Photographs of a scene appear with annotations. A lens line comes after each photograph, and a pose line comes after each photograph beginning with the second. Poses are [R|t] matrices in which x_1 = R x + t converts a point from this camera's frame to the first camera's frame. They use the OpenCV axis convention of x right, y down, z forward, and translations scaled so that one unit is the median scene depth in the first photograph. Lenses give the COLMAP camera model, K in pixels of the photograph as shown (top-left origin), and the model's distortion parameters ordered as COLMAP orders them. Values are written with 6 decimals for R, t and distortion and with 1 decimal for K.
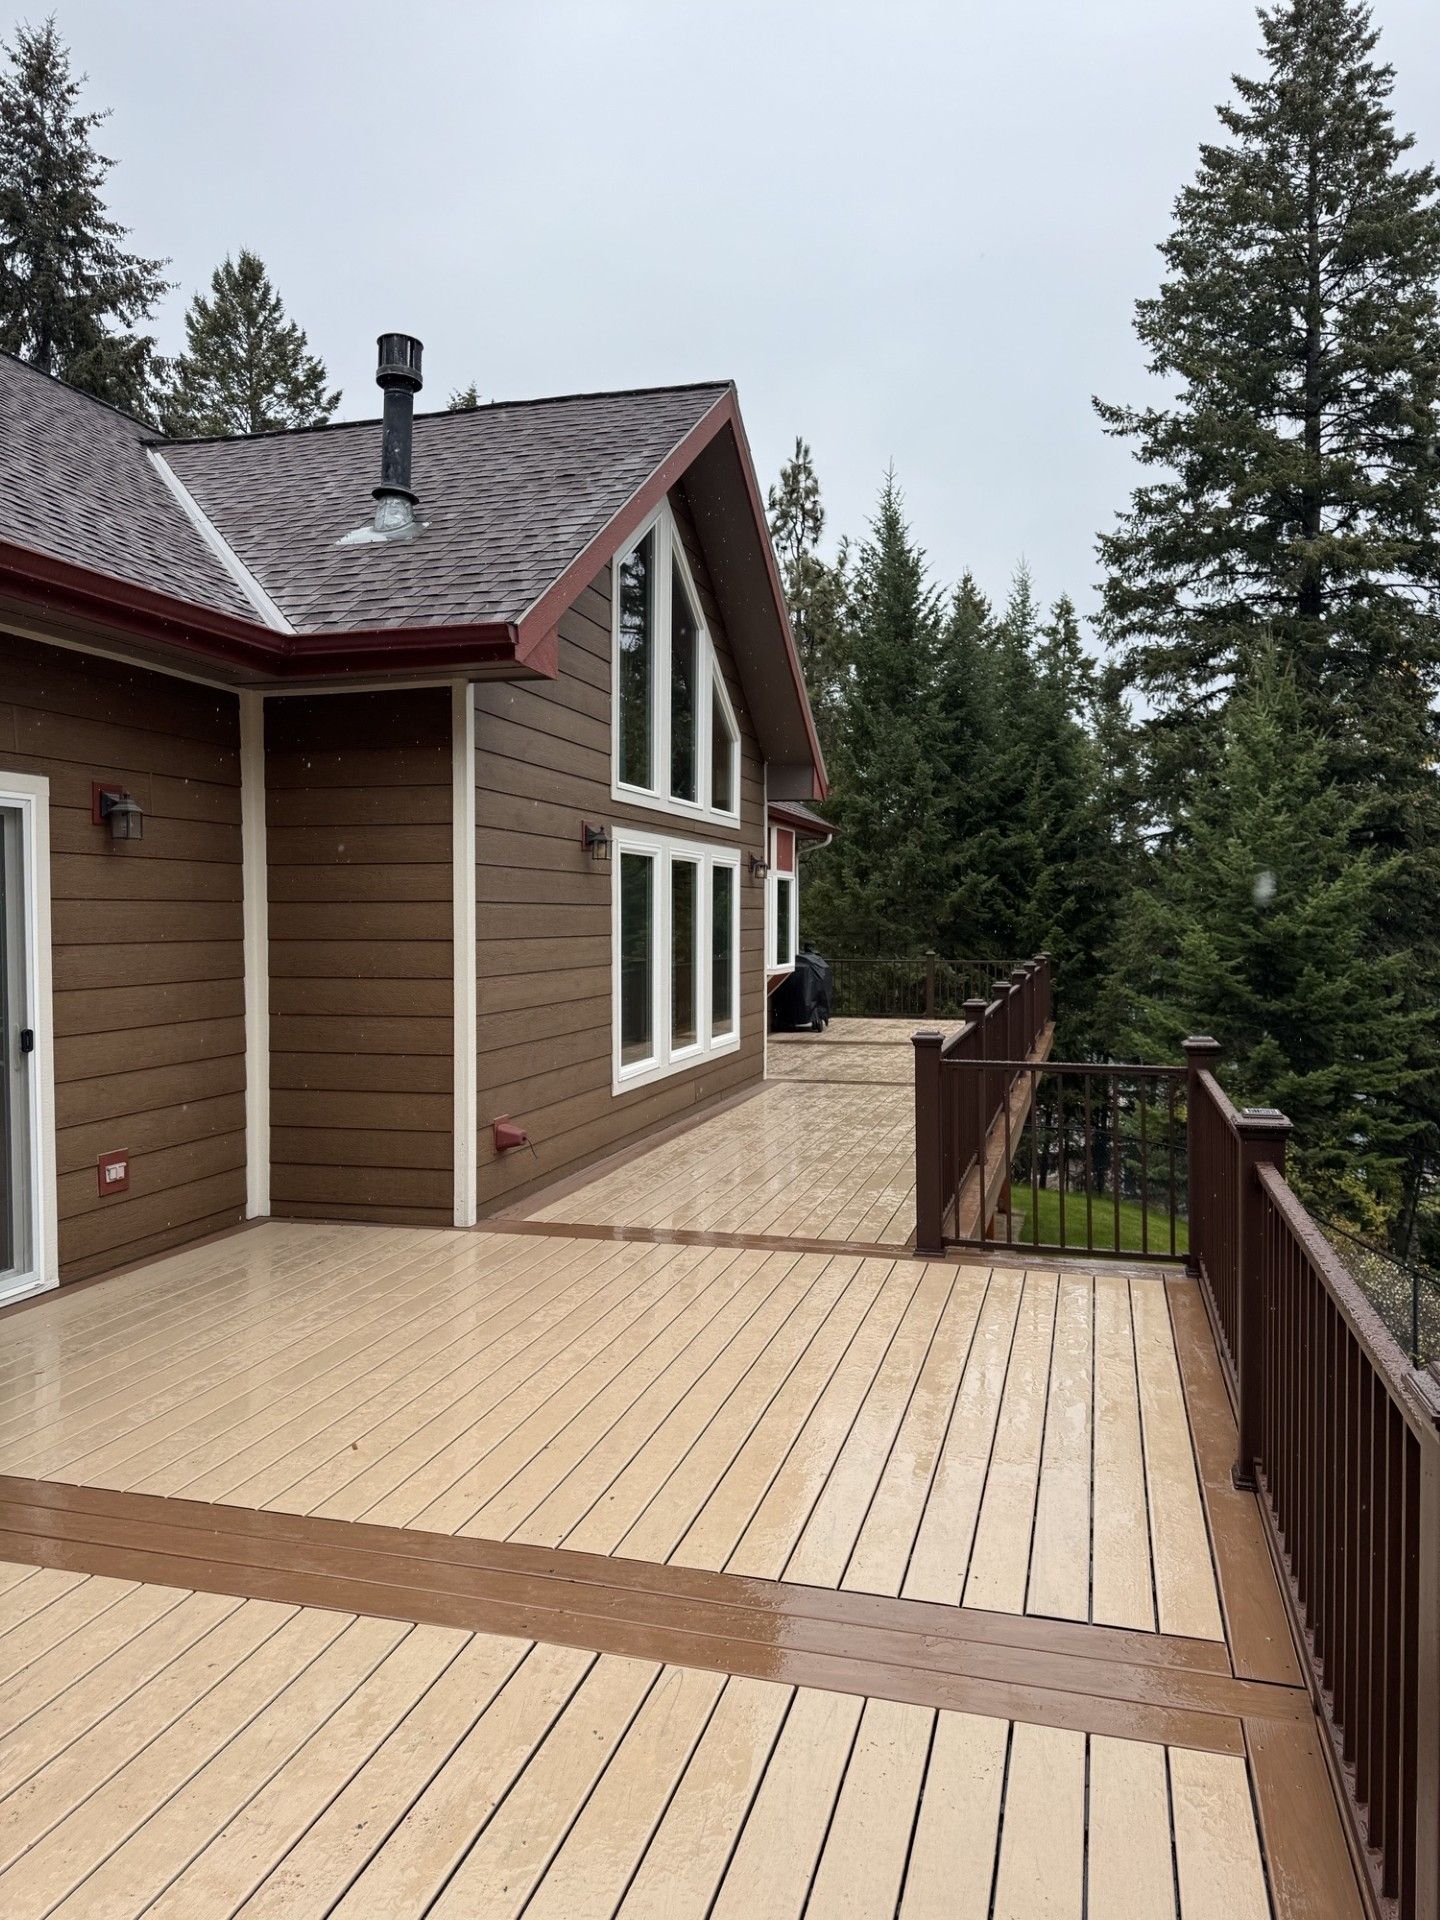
lens RADIAL K [[1353.2, 0, 720.0], [0, 1353.2, 960.0], [0, 0, 1]] dist [0.056204, -0.056378]
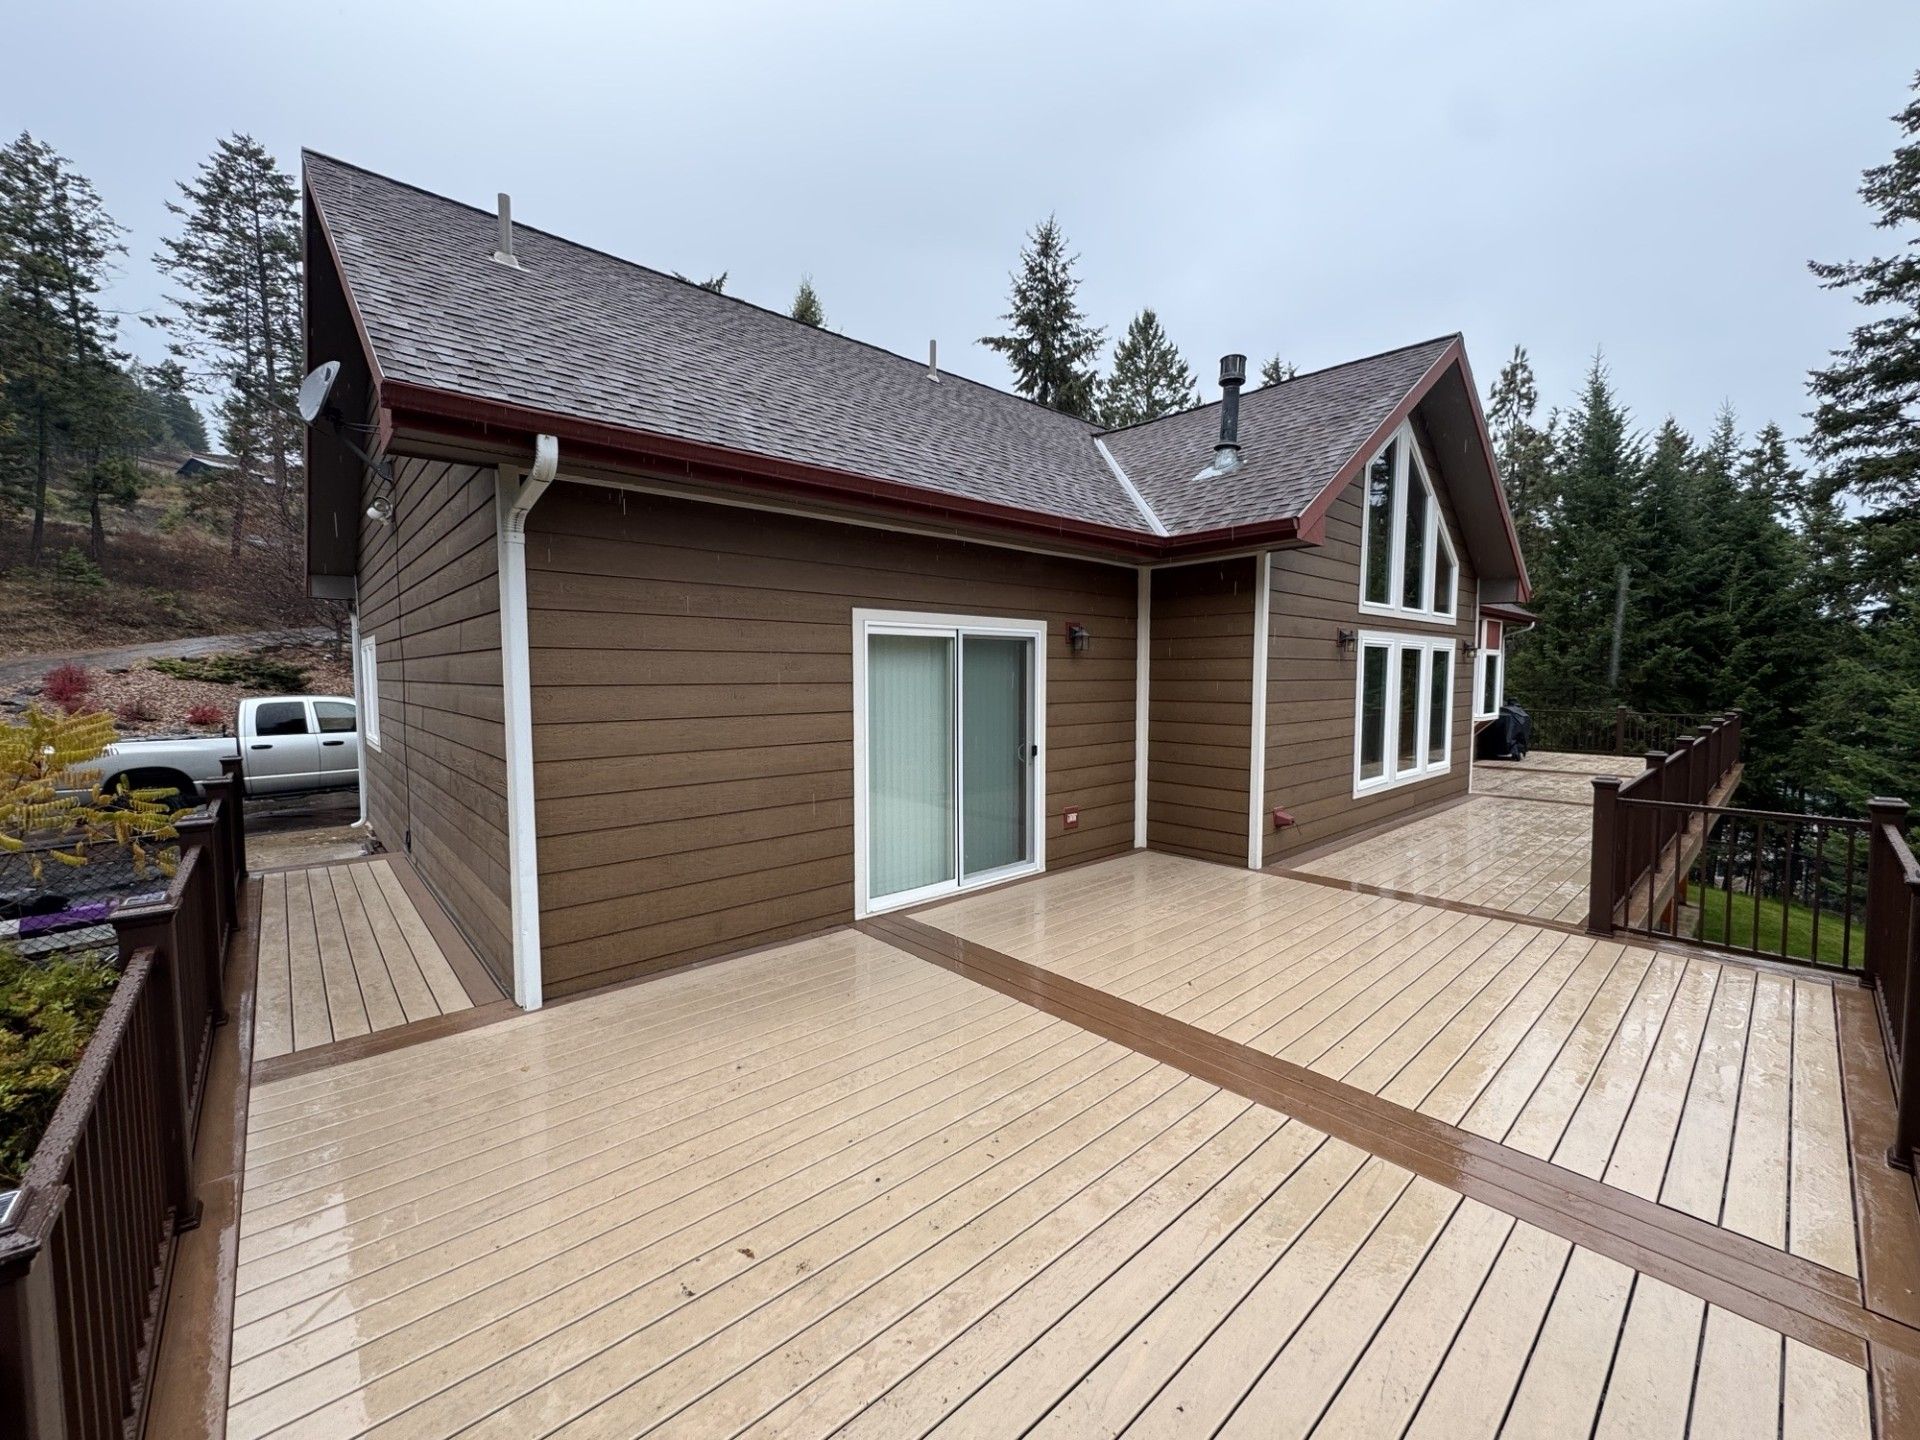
lens RADIAL K [[770.3, 0, 956.5], [0, 770.3, 716.0], [0, 0, 1]] dist [-0.002570, -0.000652]
pose [[0.846219, 0.032424, -0.531849, 0.003769], [-0.019962, 0.999375, 0.029165, -0.013401], [0.532462, -0.014064, 0.846337, -0.020964]]
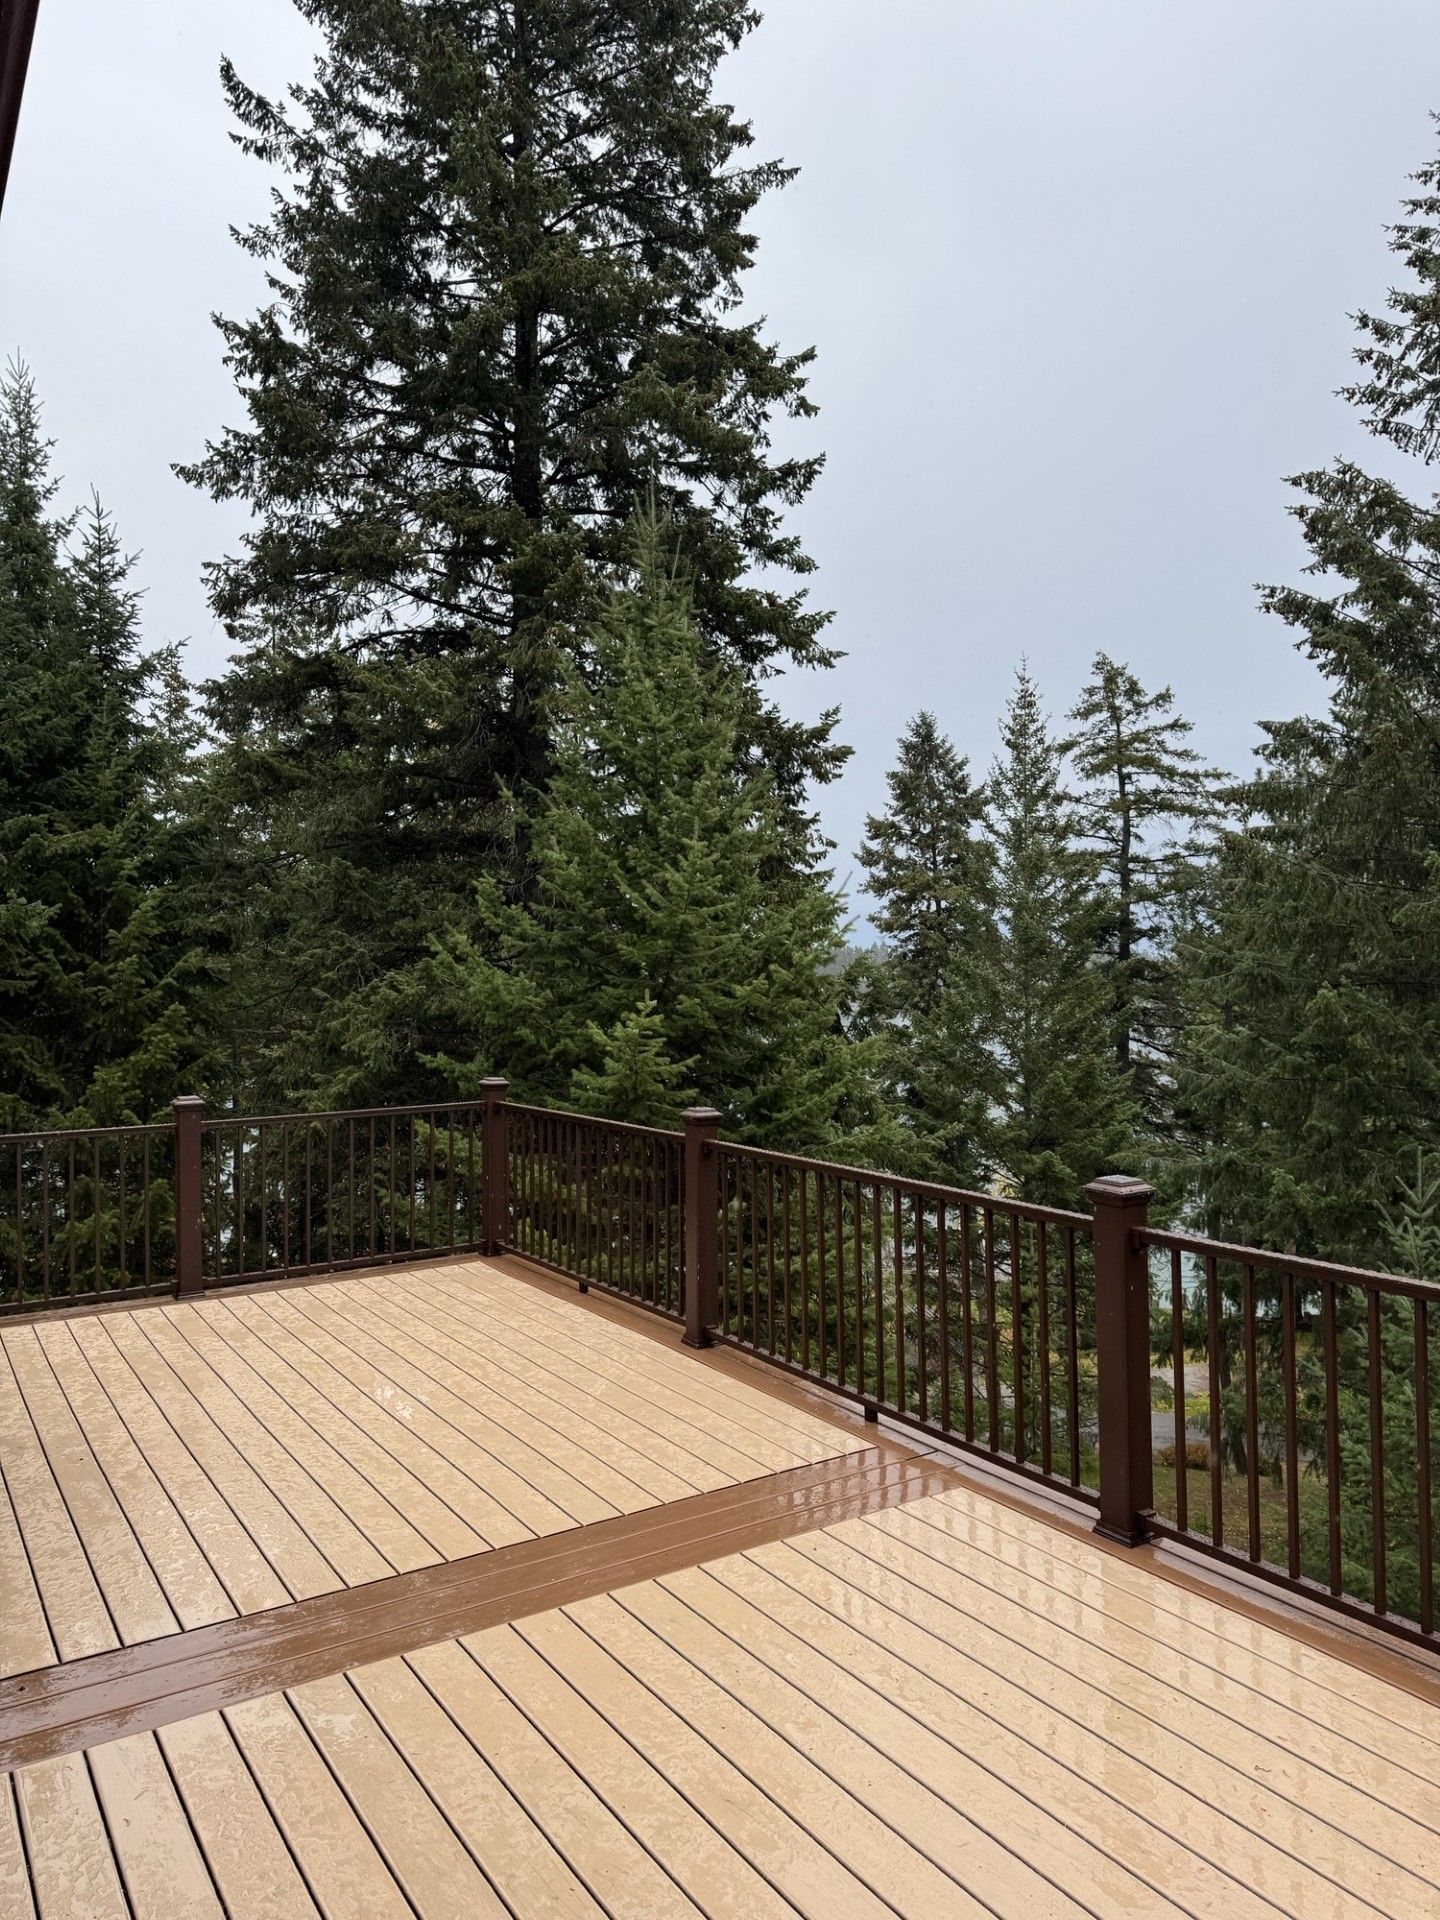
lens RADIAL K [[1353.2, 0, 720.0], [0, 1353.2, 960.0], [0, 0, 1]] dist [0.056204, -0.056378]
pose [[0.666064, -0.000528, 0.745894, -0.040361], [0.034914, 0.998926, -0.030470, -0.062037], [-0.745077, 0.046337, 0.665367, 1.671798]]
